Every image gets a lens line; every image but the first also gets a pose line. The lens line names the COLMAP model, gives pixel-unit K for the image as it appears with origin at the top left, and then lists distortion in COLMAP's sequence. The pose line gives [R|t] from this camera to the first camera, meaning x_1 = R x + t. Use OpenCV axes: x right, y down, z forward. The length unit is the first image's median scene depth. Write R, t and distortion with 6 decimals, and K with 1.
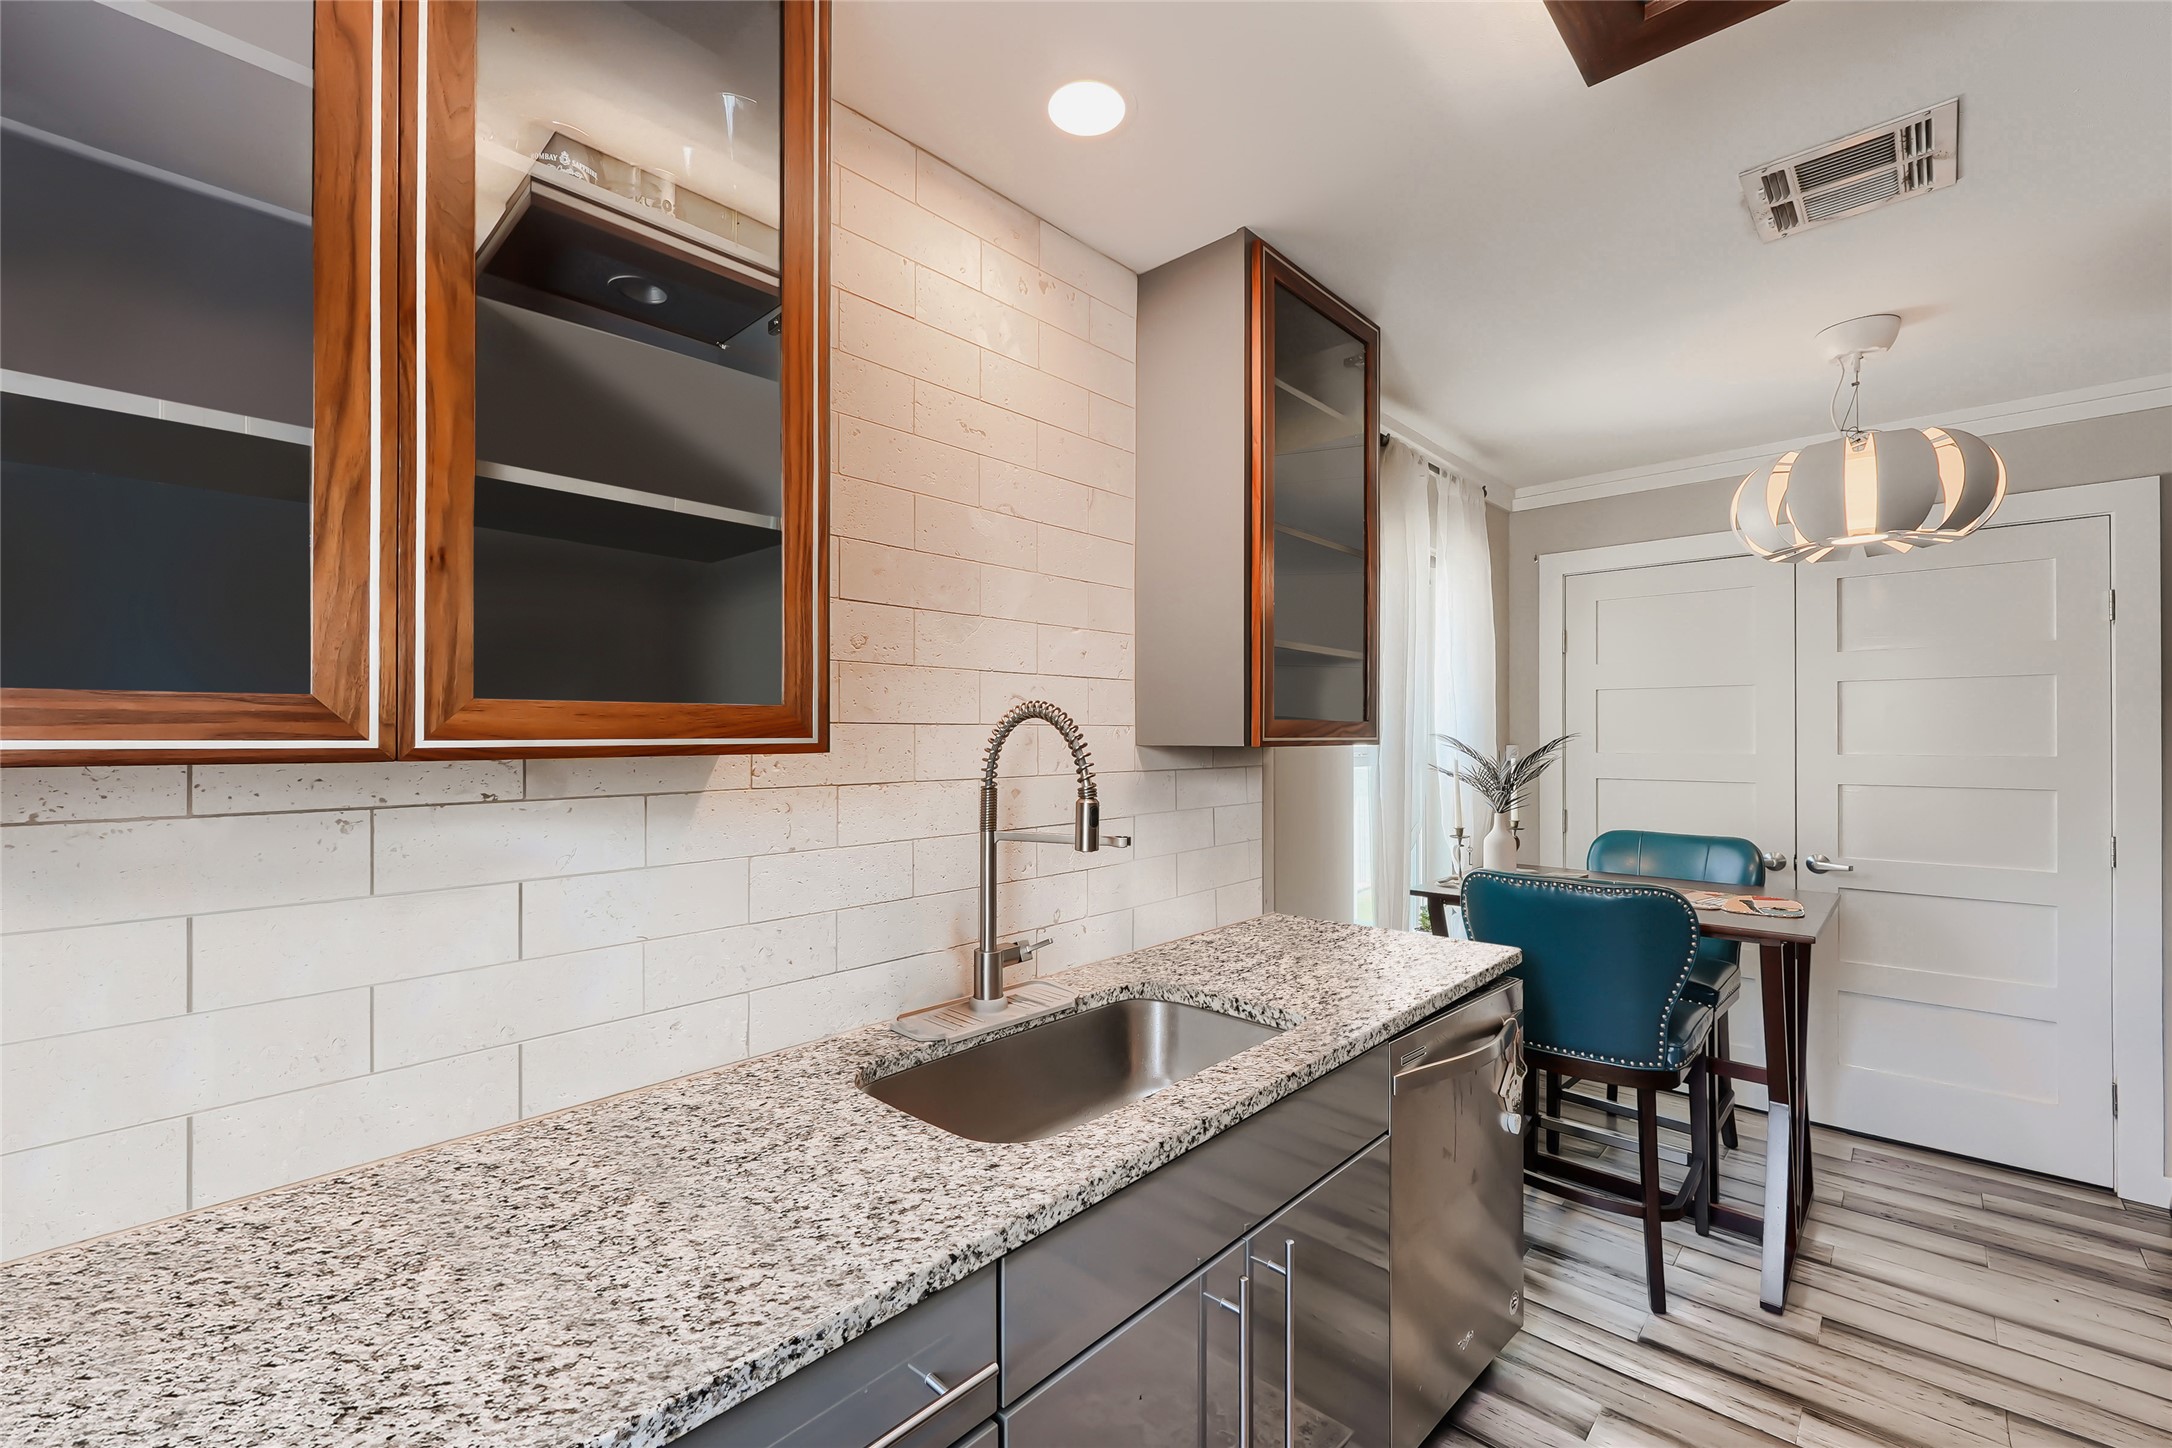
lens RADIAL K [[903.4, 0, 1081.7], [0, 903.4, 734.3], [0, 0, 1]] dist [0.002638, -0.000174]
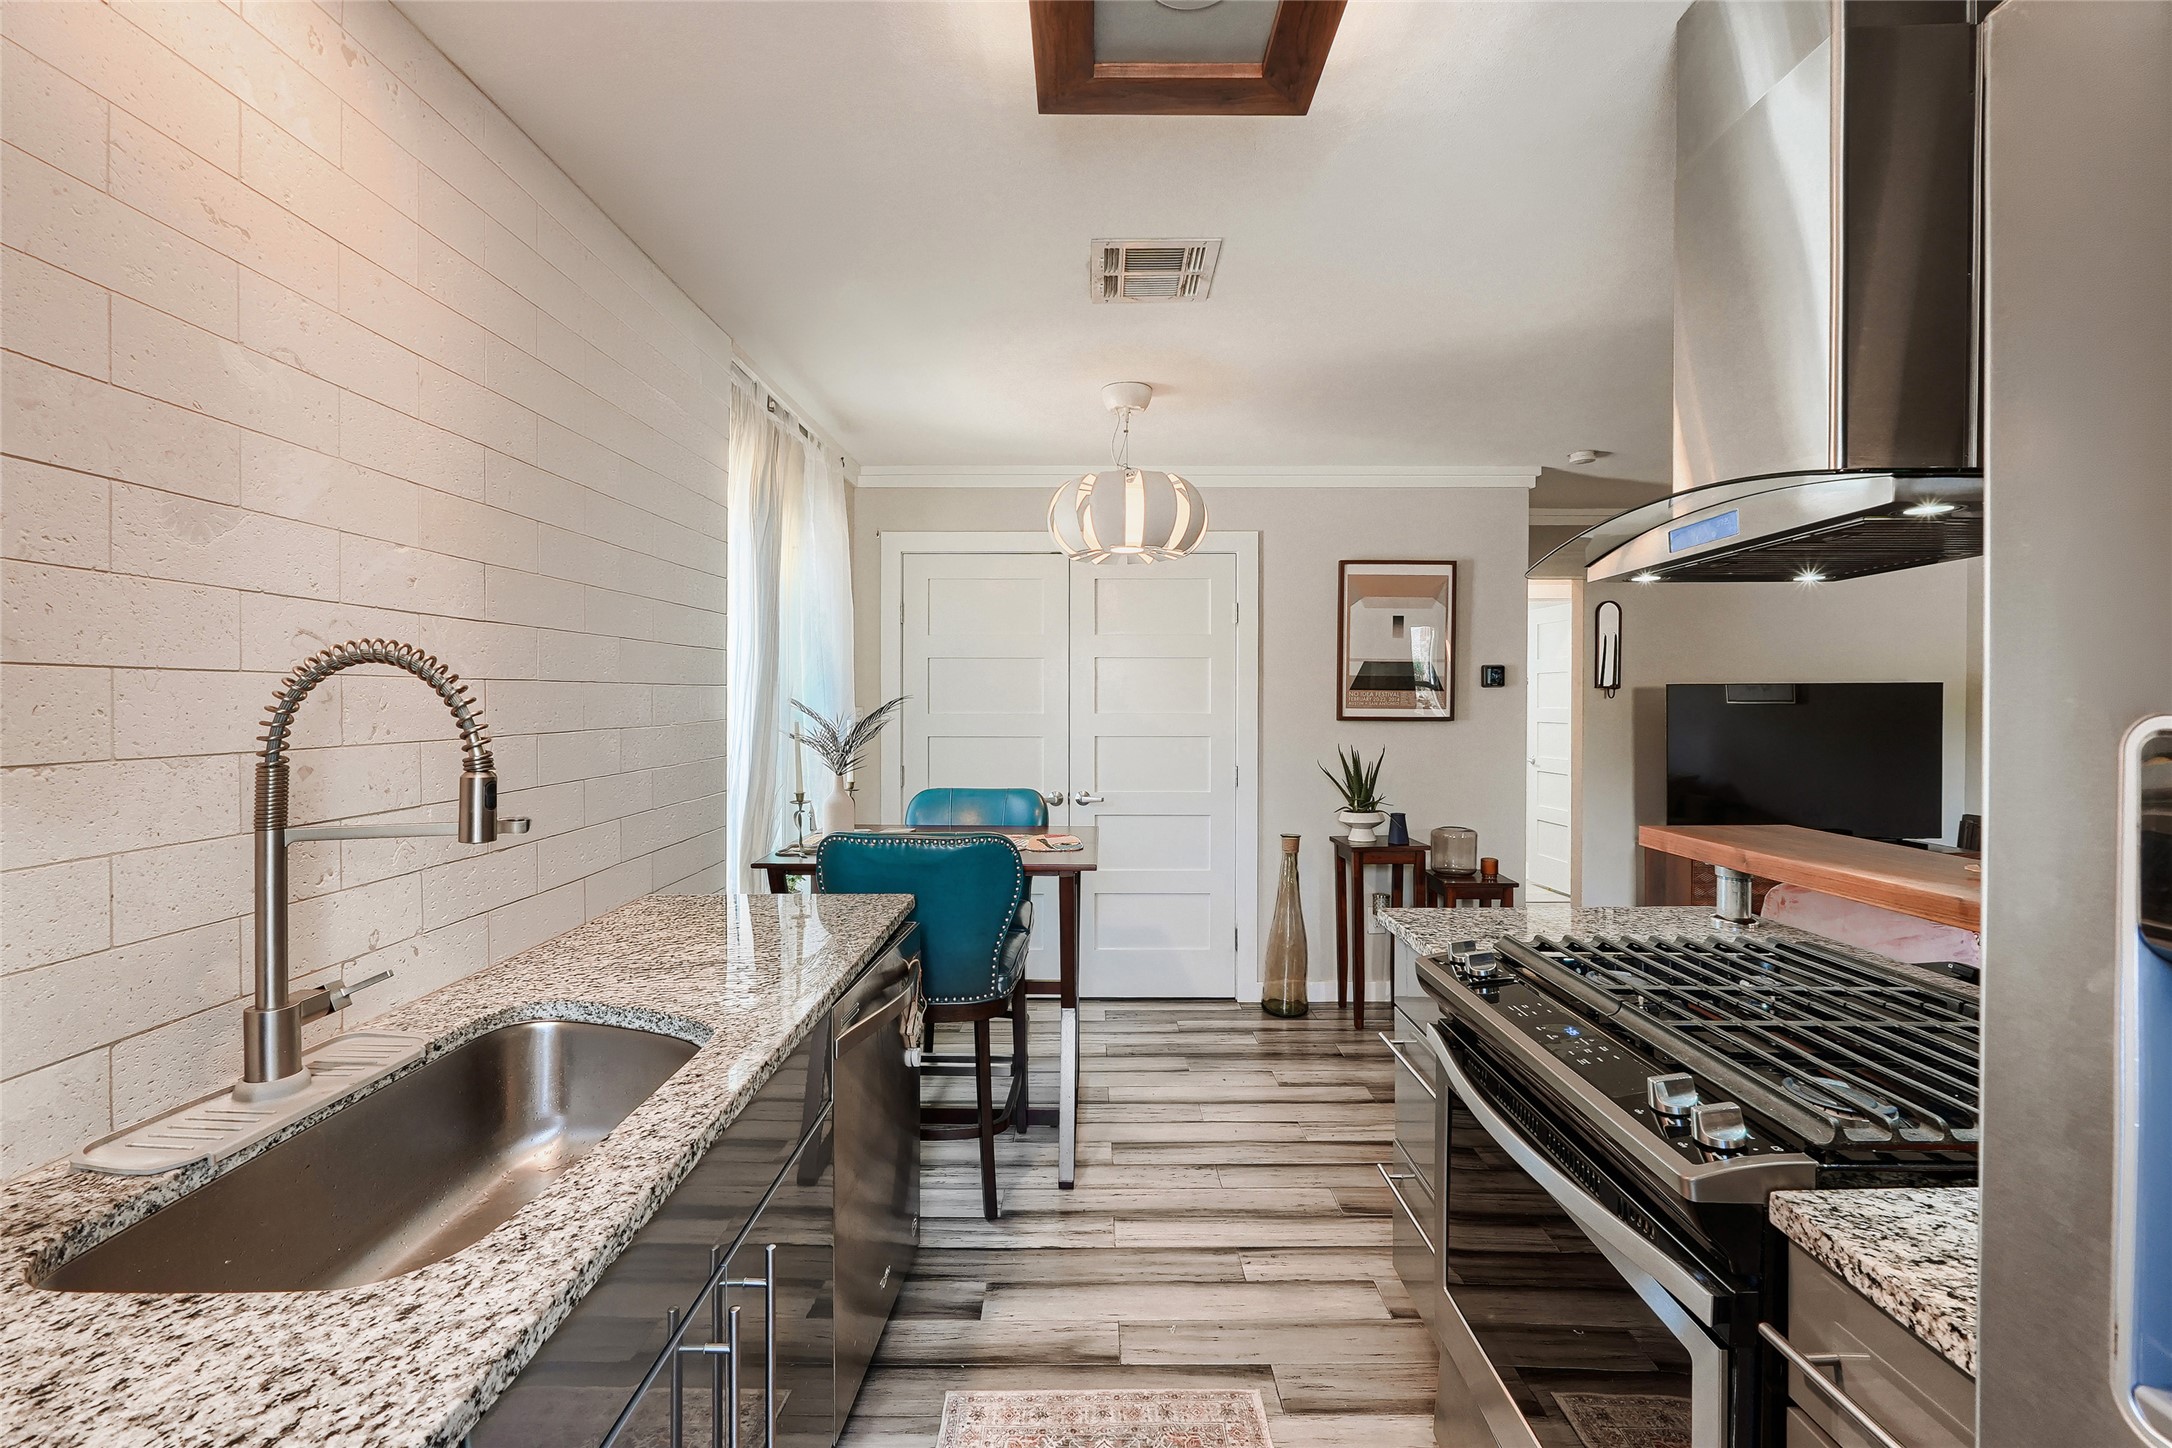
lens RADIAL K [[903.4, 0, 1084.9], [0, 903.4, 709.7], [0, 0, 1]] dist [0.002638, -0.000174]
pose [[0.735155, -0.003236, 0.677891, -0.115435], [-0.004018, 0.999950, 0.009130, 0.009280], [-0.677887, -0.009435, 0.735106, 0.095448]]
